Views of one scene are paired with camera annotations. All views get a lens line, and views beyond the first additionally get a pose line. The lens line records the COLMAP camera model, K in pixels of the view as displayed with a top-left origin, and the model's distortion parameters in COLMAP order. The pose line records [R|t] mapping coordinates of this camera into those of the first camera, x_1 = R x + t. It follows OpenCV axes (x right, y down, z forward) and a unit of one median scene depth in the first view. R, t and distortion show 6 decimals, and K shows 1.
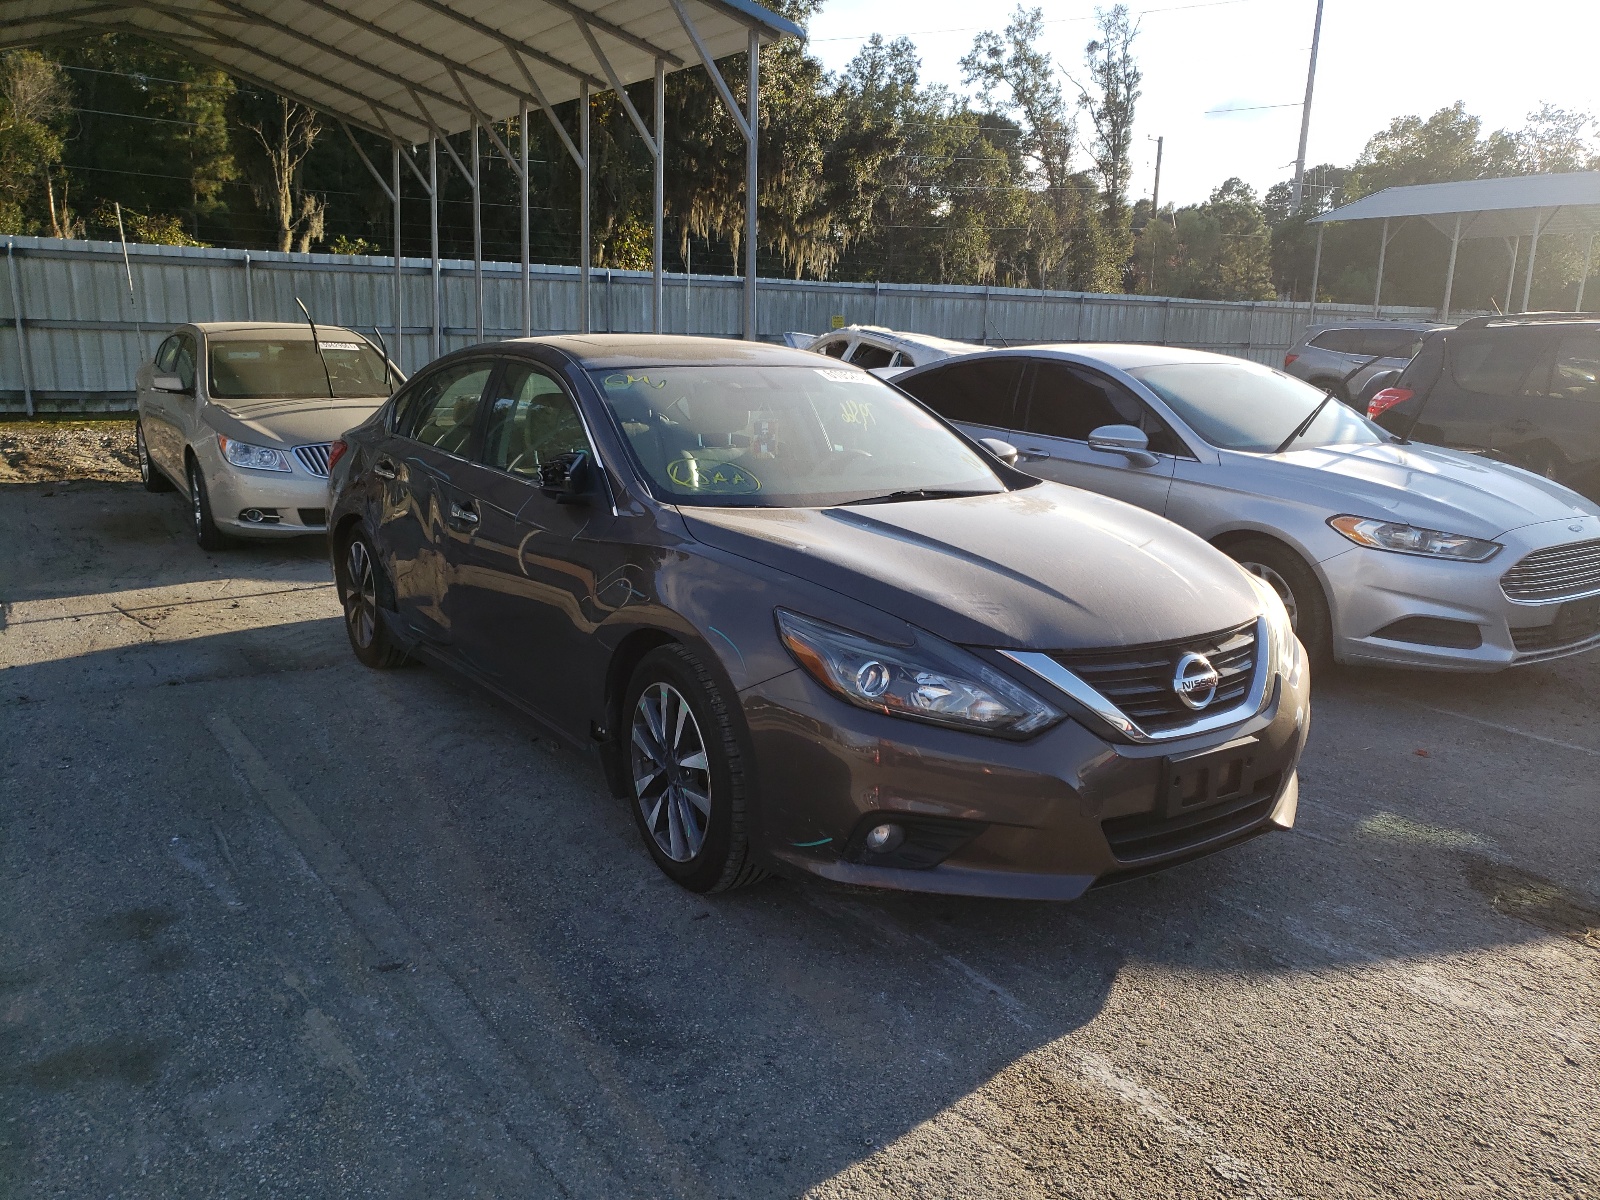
lens RADIAL K [[1189.8, 0, 800.0], [0, 1189.8, 600.0], [0, 0, 1]] dist [-0.045725, -0.003316]
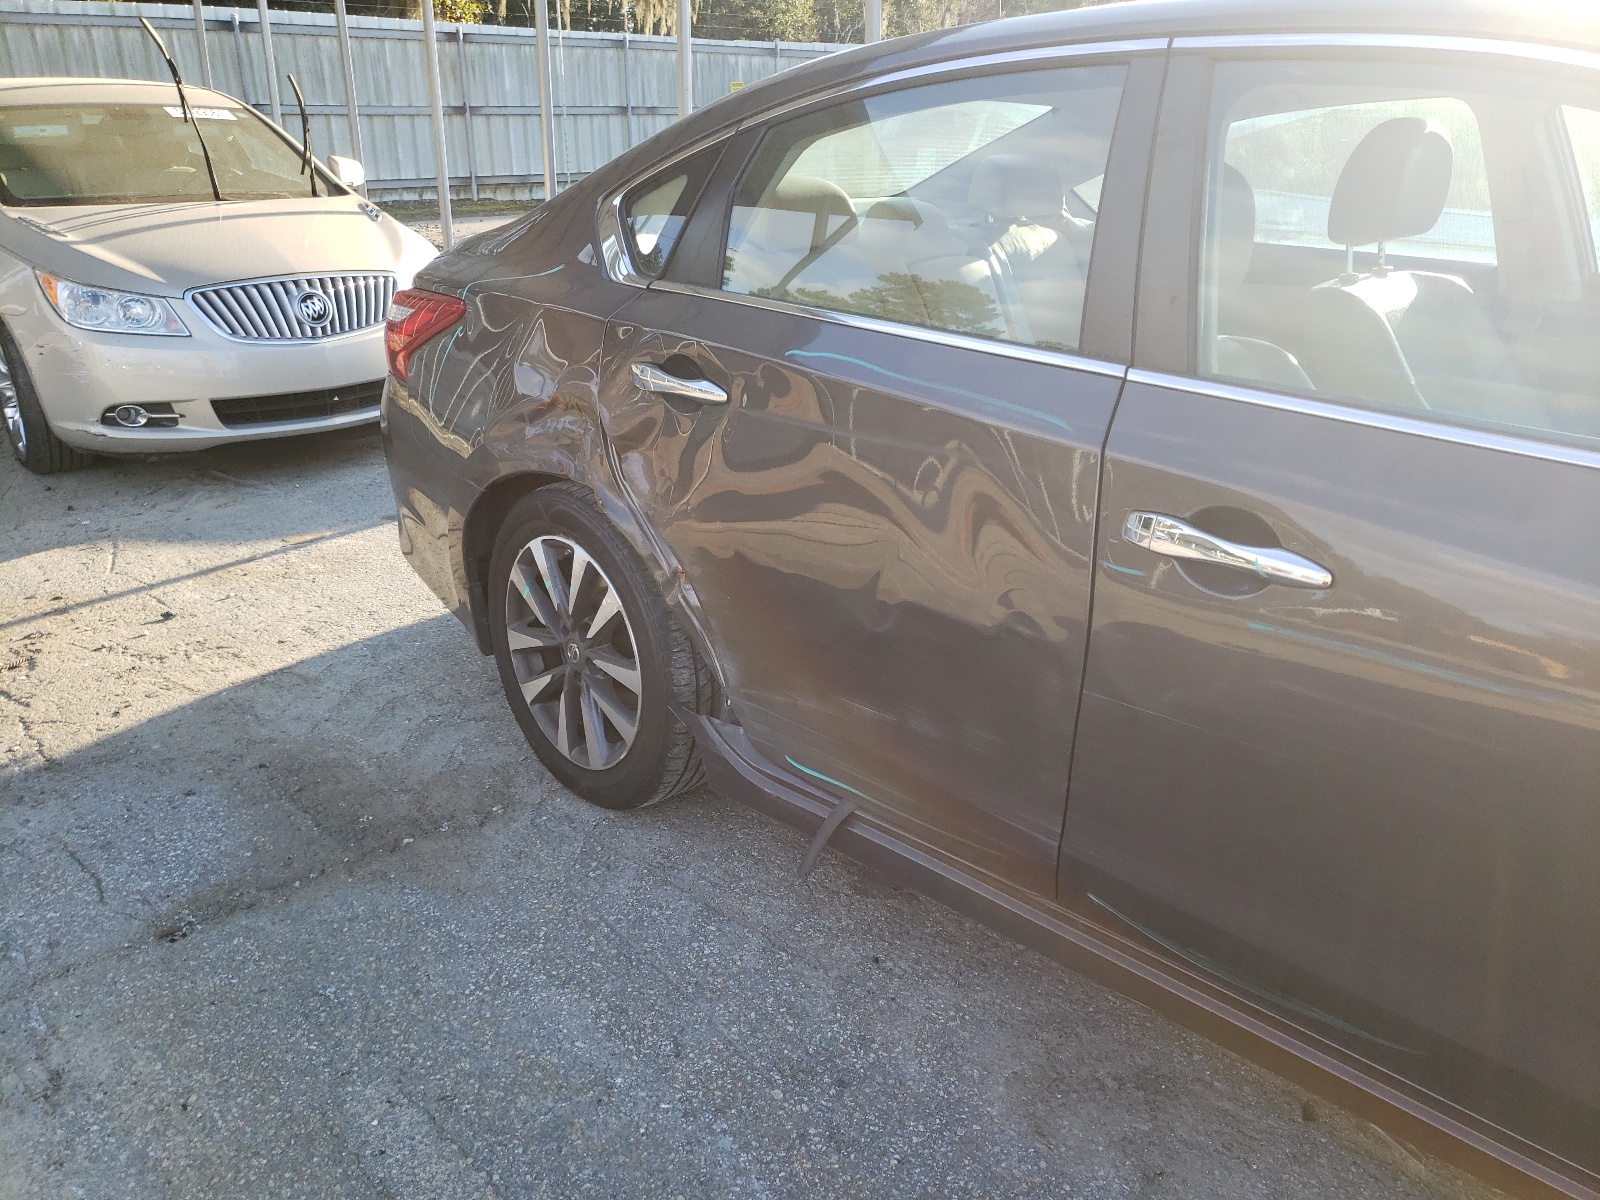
lens RADIAL K [[1292.7, 0, 800.0], [0, 1292.7, 600.0], [0, 0, 1]] dist [-0.000489, -0.010106]
pose [[0.991609, -0.065365, 0.111533, -0.190605], [0.049172, 0.988615, 0.142207, -0.049565], [-0.119558, -0.135529, 0.983533, 0.292525]]
